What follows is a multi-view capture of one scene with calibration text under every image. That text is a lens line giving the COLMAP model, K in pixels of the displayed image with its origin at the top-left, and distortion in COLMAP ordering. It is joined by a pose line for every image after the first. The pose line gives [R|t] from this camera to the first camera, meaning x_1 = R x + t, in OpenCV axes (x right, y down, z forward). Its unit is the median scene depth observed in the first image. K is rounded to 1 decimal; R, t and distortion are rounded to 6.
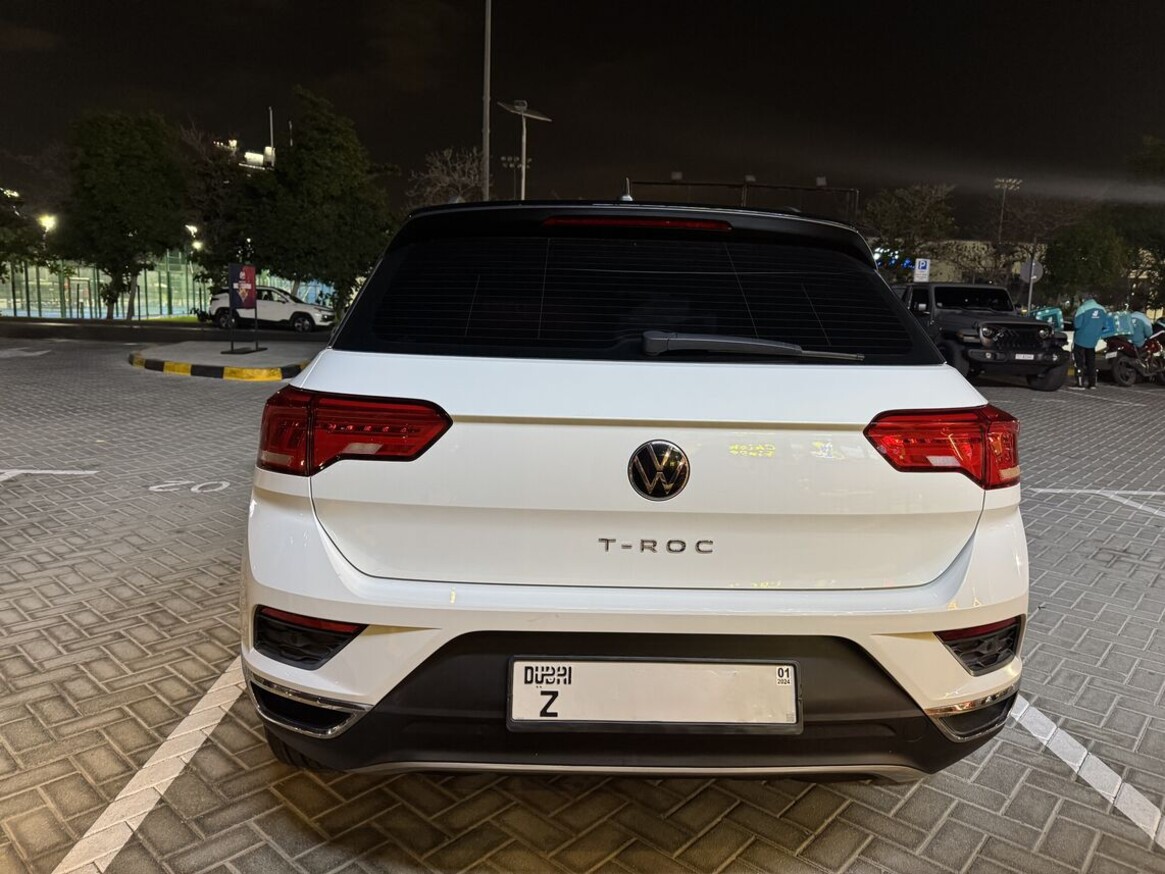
lens RADIAL K [[802.3, 0, 582.5], [0, 802.3, 437.0], [0, 0, 1]] dist [0.118343, -0.194852]
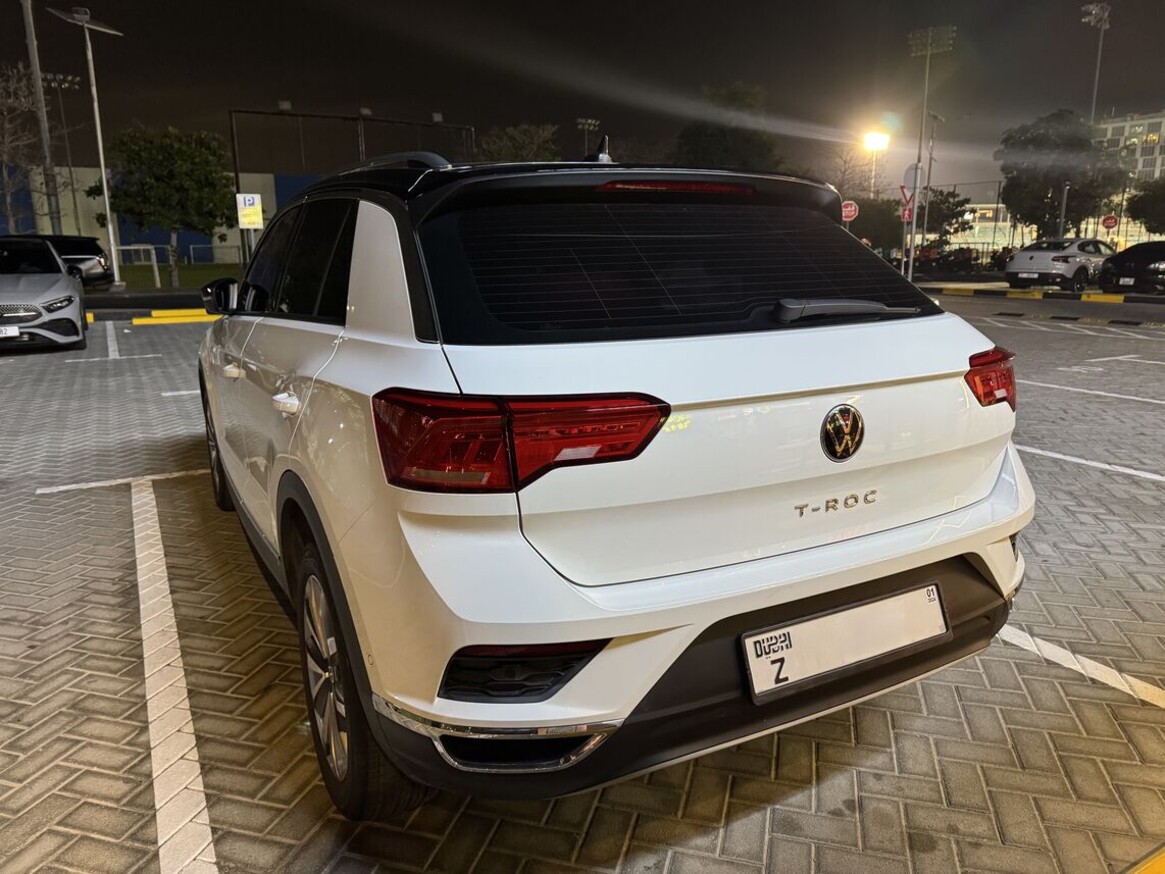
lens RADIAL K [[810.8, 0, 582.5], [0, 810.8, 437.0], [0, 0, 1]] dist [0.051538, -0.063239]
pose [[0.896504, -0.136119, 0.421606, -0.637691], [0.105635, 0.989860, 0.094963, -0.088080], [-0.430257, -0.040599, 0.901793, 0.173281]]
